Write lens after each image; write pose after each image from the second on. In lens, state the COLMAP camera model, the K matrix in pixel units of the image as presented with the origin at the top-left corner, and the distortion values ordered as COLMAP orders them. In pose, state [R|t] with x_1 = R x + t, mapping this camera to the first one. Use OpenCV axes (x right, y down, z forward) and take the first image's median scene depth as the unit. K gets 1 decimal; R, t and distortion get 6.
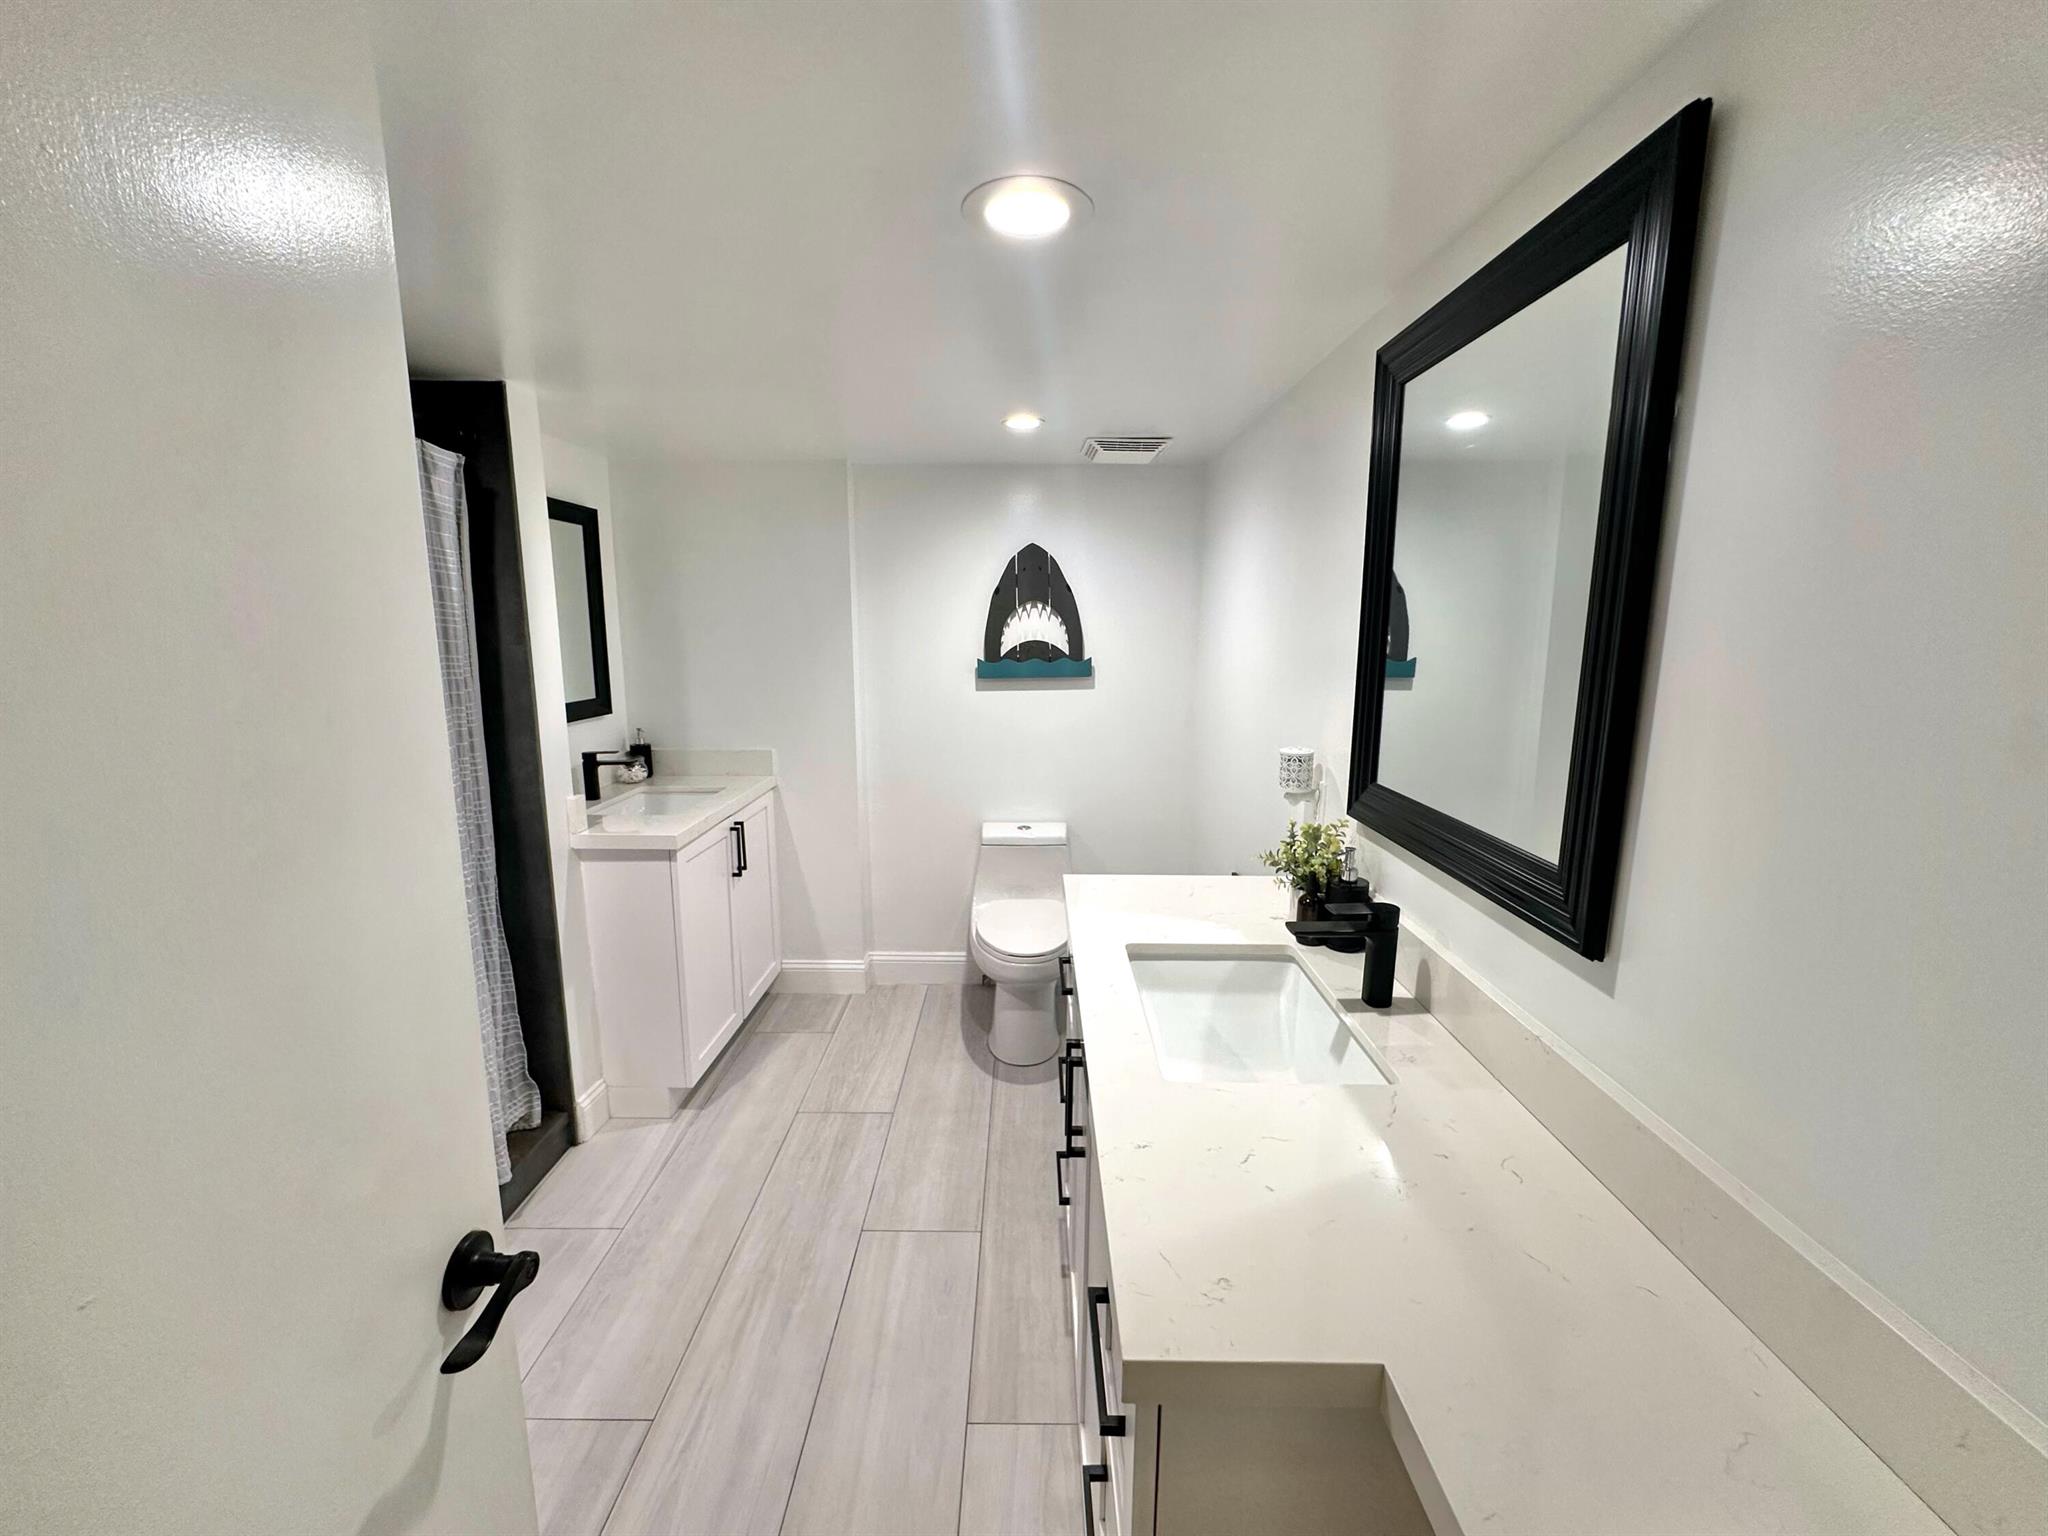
lens RADIAL K [[834.3, 0, 1024.8], [0, 834.3, 768.1], [0, 0, 1]] dist [-0.008848, -0.000376]
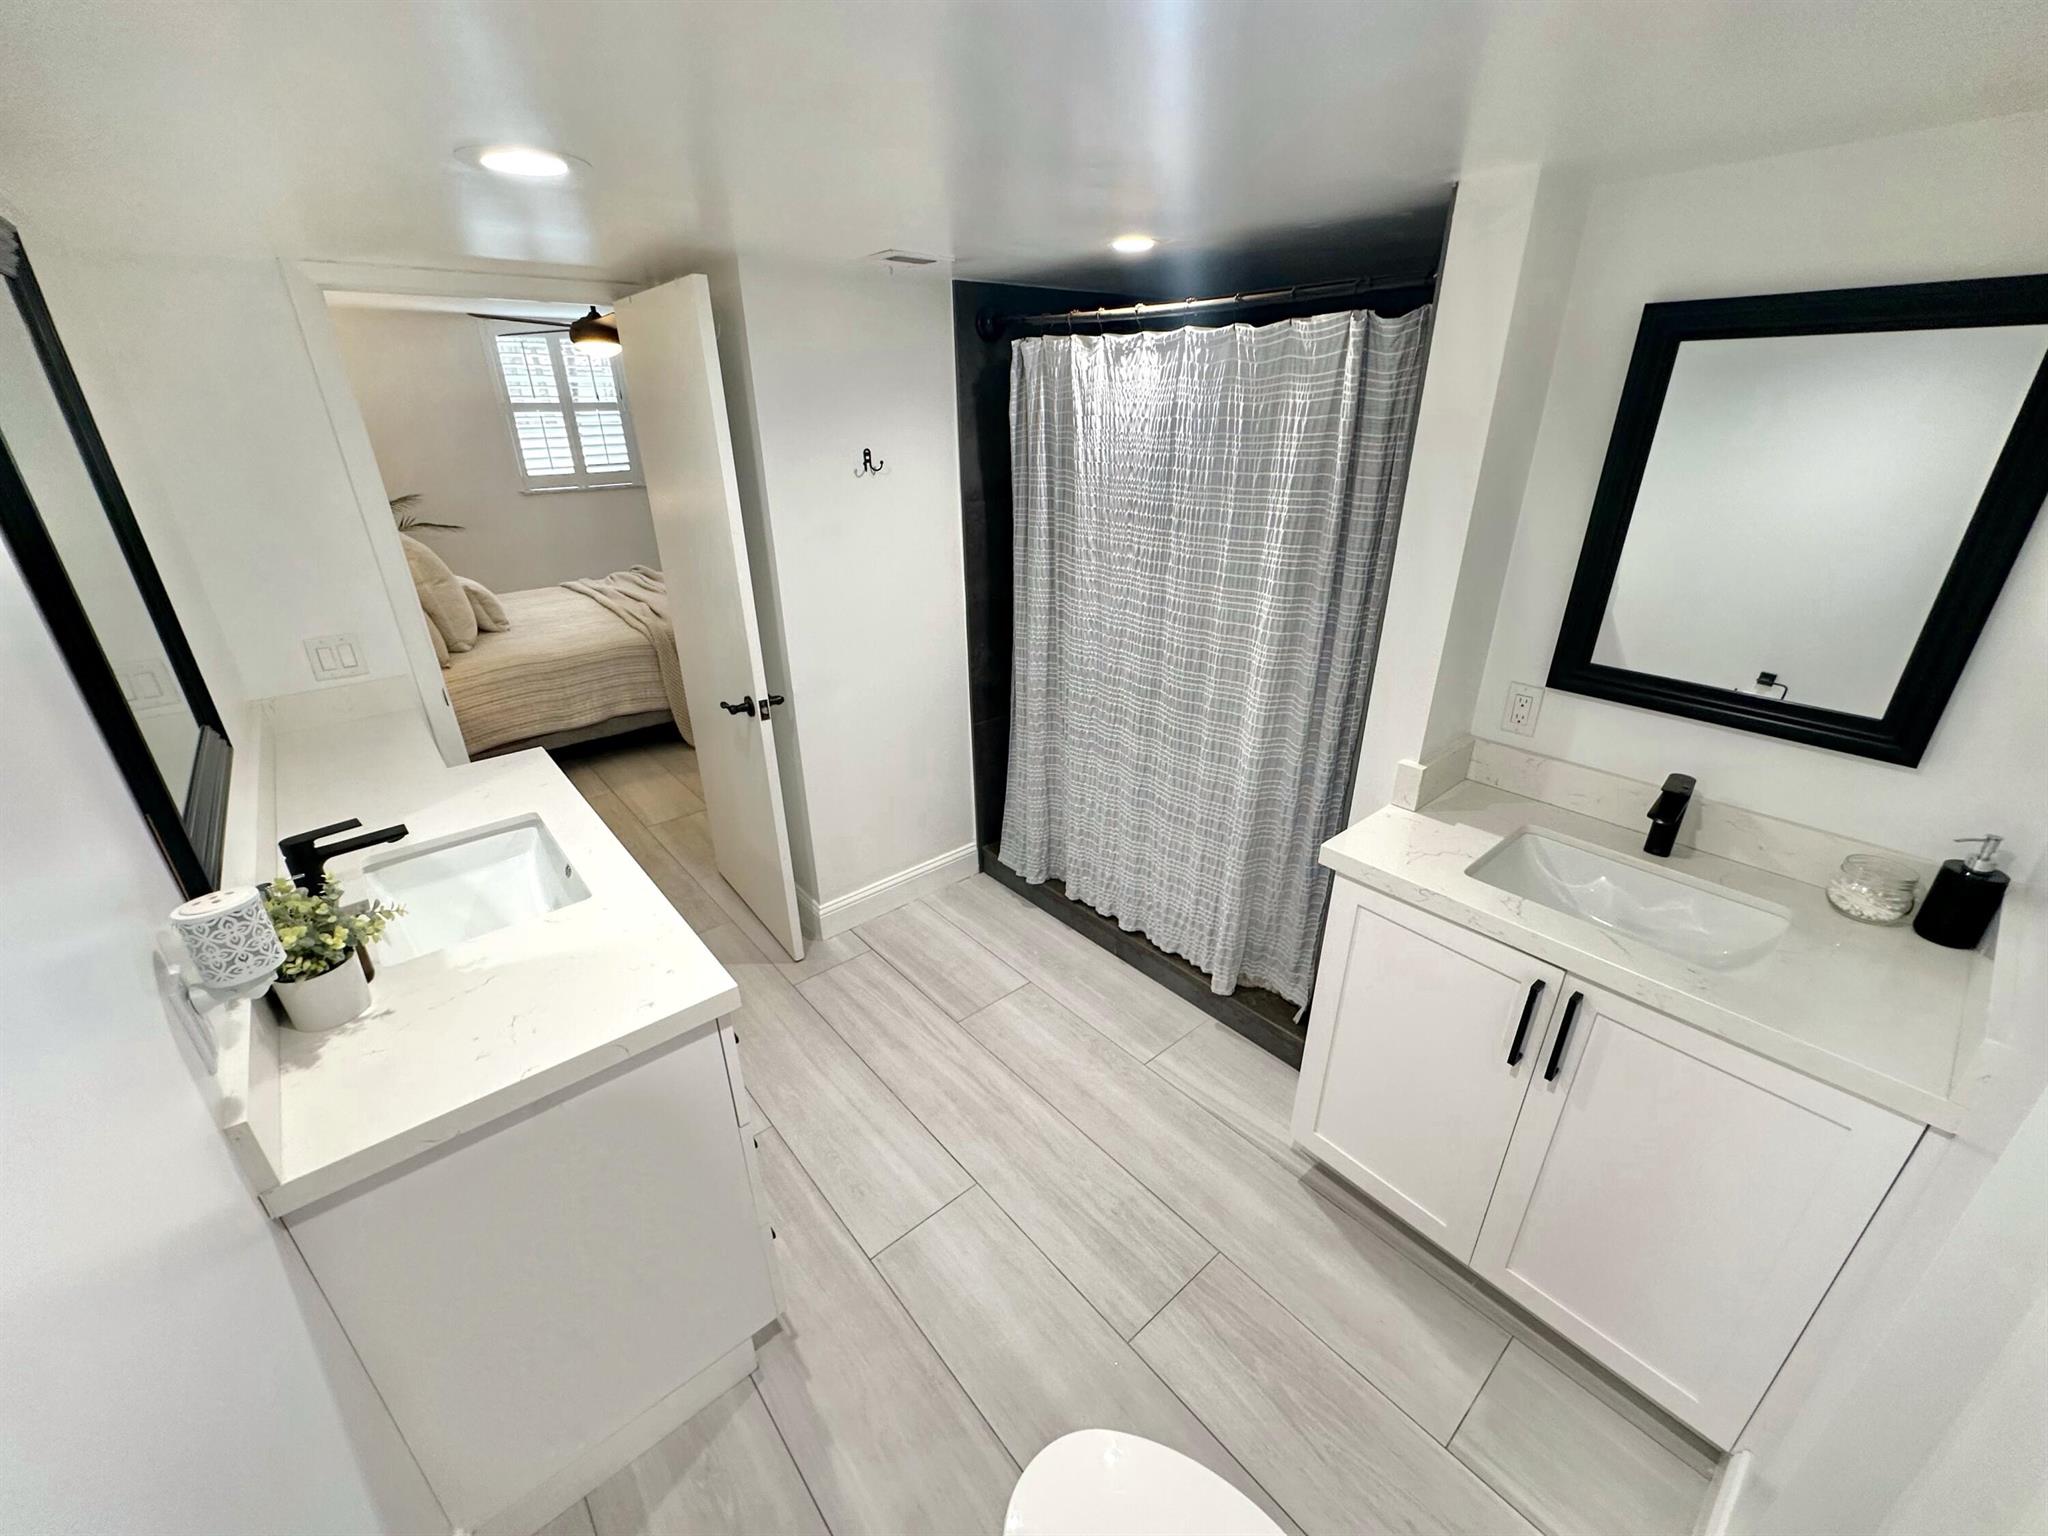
lens RADIAL K [[834.3, 0, 1024.5], [0, 834.3, 769.3], [0, 0, 1]] dist [-0.008848, -0.000376]
pose [[-0.765788, 0.262883, -0.586908, 0.201724], [-0.102330, 0.851194, 0.514778, -0.354409], [0.634899, 0.454270, -0.624934, 1.411881]]
